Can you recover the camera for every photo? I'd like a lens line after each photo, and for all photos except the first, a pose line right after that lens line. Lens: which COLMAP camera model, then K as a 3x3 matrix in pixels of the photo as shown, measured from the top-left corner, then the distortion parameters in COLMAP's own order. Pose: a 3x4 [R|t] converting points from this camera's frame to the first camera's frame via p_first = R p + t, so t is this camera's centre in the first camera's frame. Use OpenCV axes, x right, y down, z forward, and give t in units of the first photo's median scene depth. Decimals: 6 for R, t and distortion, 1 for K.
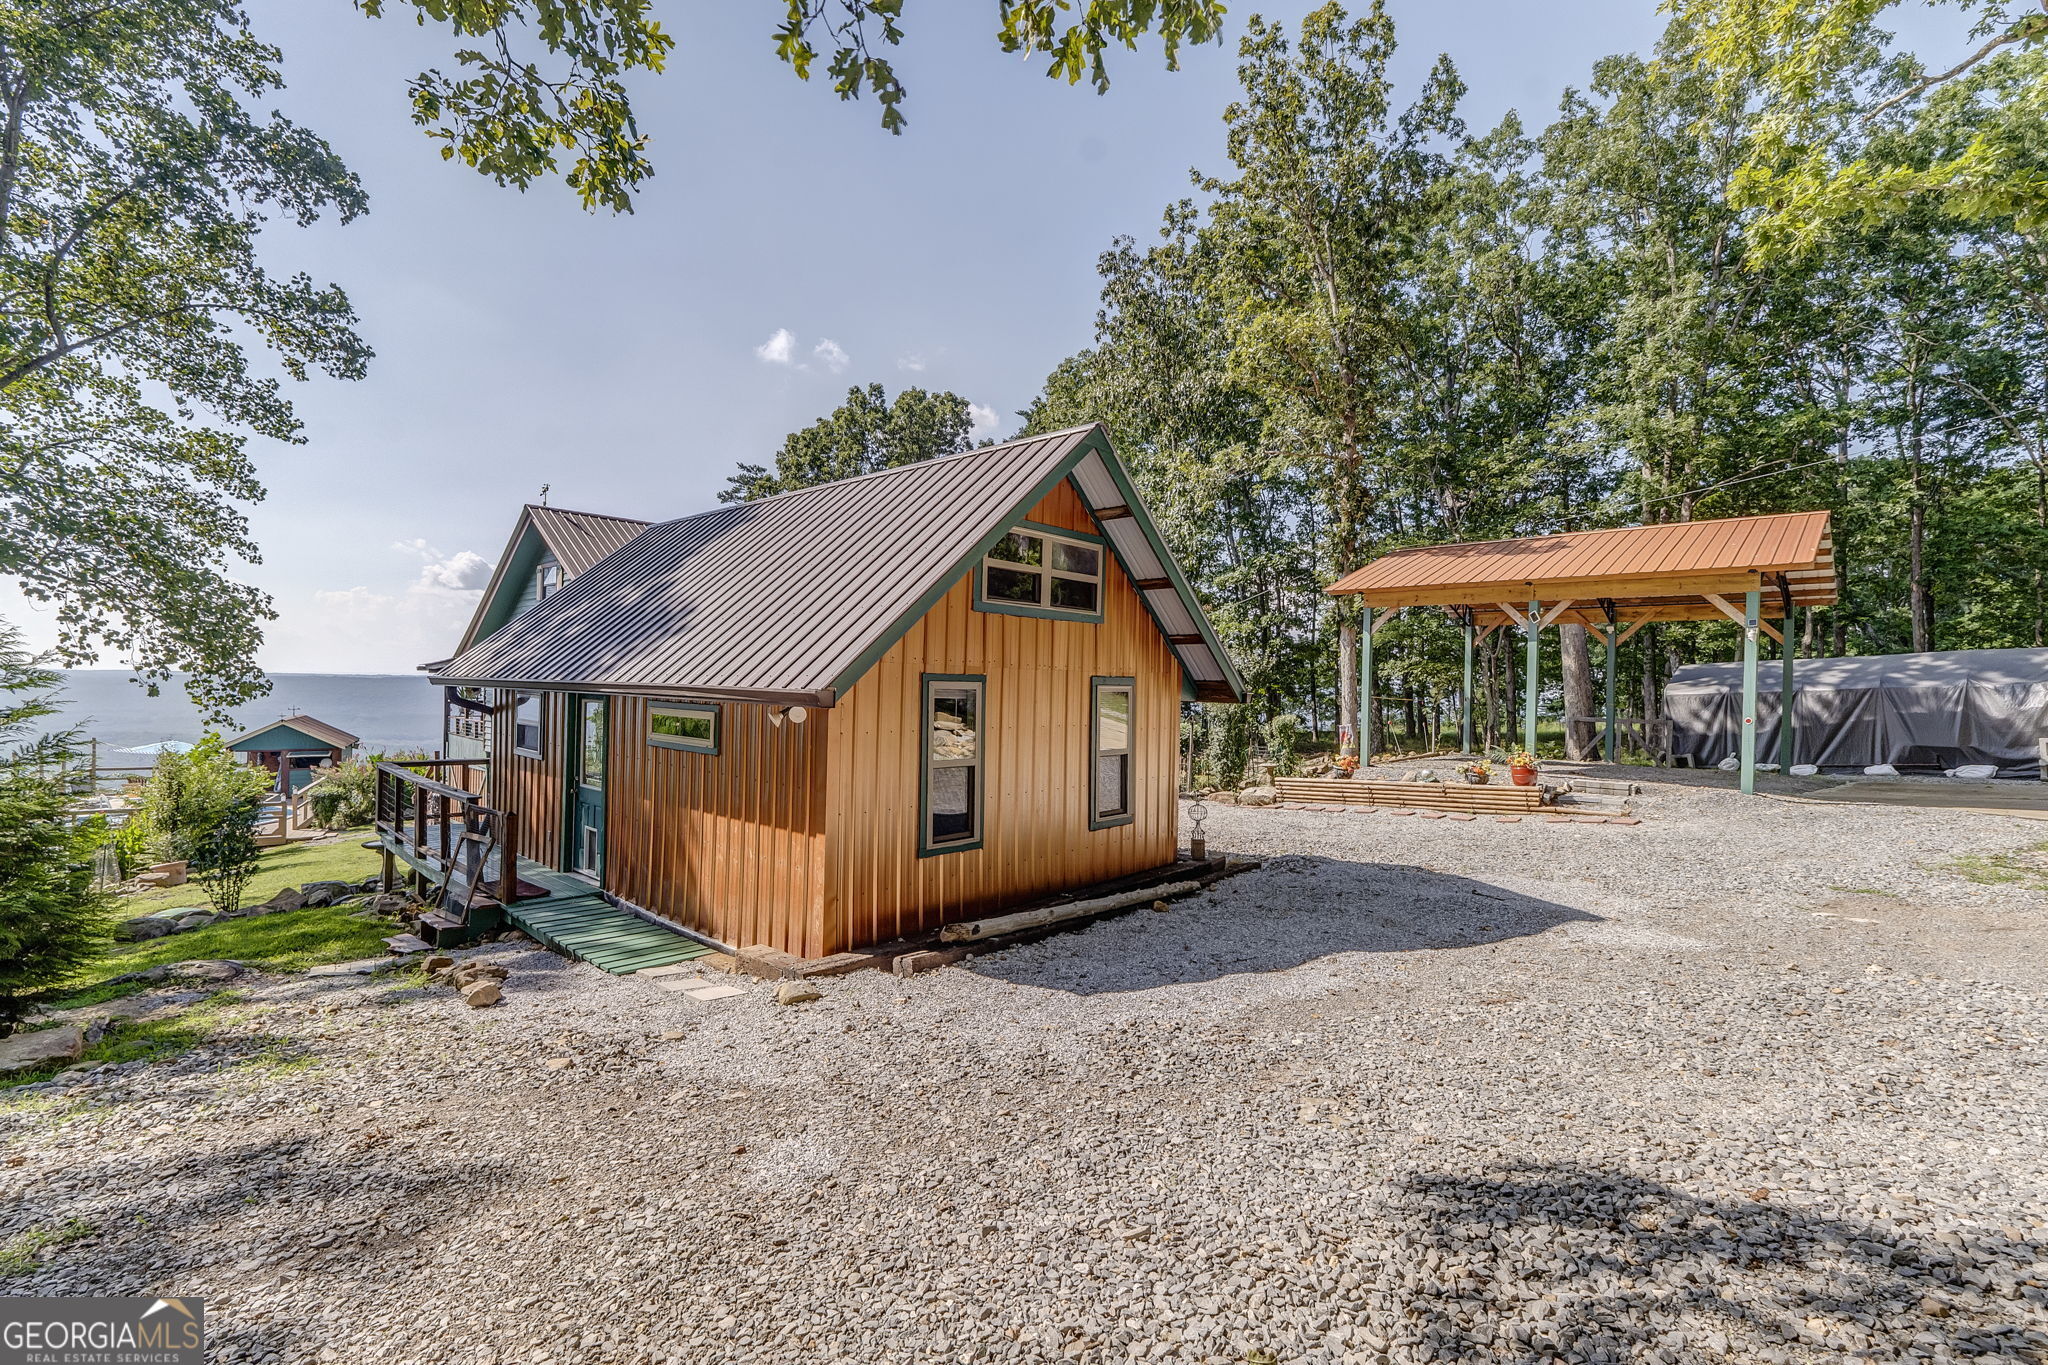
lens RADIAL K [[889.3, 0, 1024.0], [0, 889.3, 682.5], [0, 0, 1]] dist [0.003577, 0.000146]
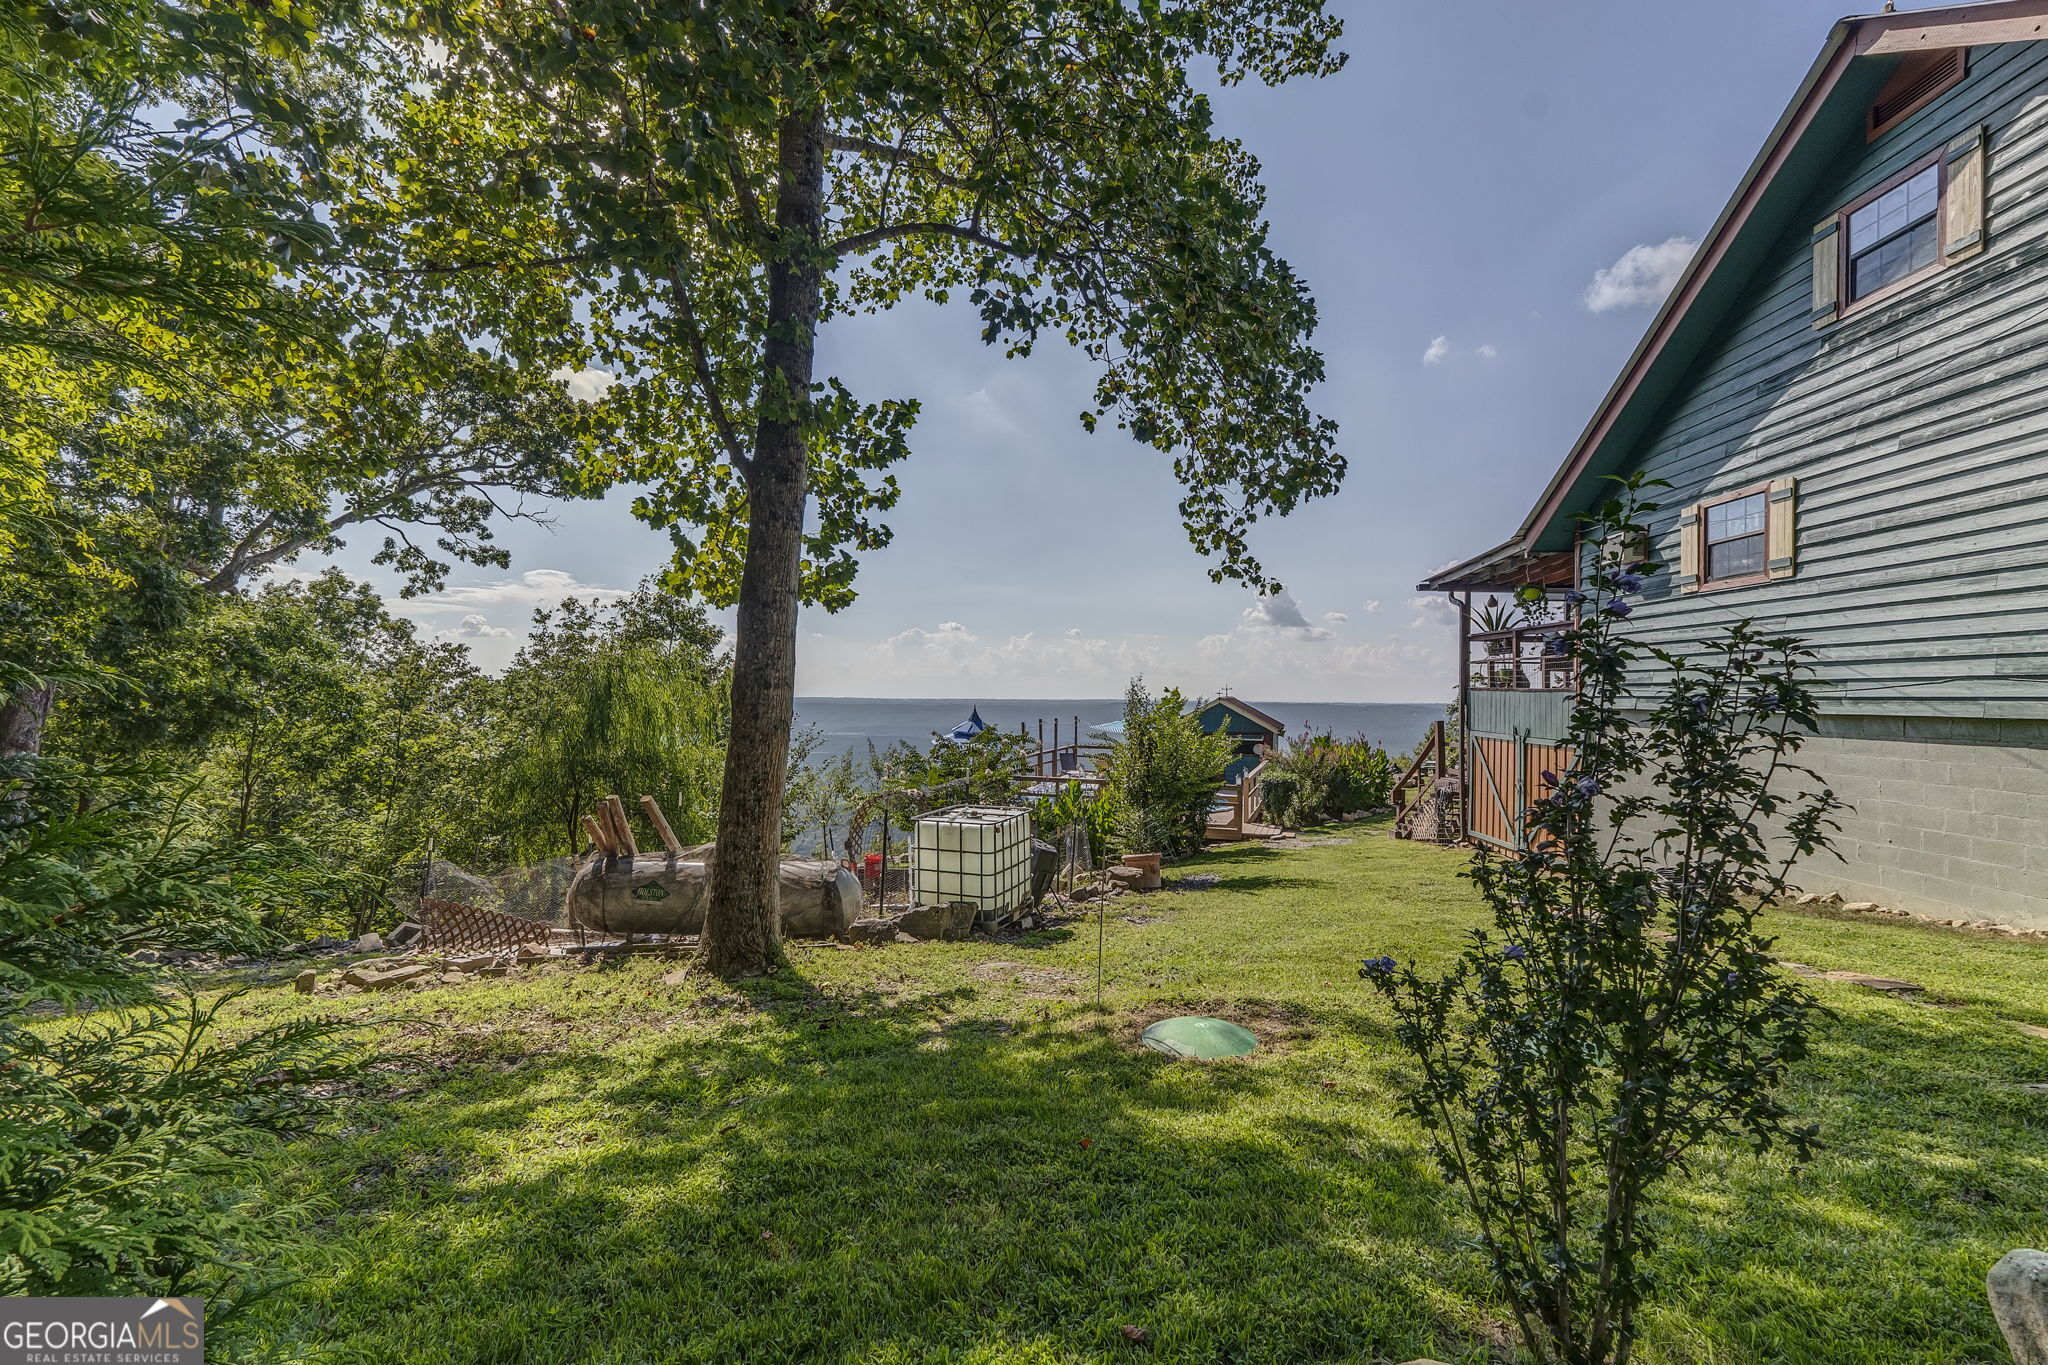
lens RADIAL K [[889.3, 0, 1024.0], [0, 889.3, 682.5], [0, 0, 1]] dist [0.003577, 0.000146]
pose [[0.646185, -0.018997, -0.762944, -0.363313], [-0.003095, 0.999617, -0.027512, 0.066902], [0.763174, 0.020139, 0.645879, 0.360378]]
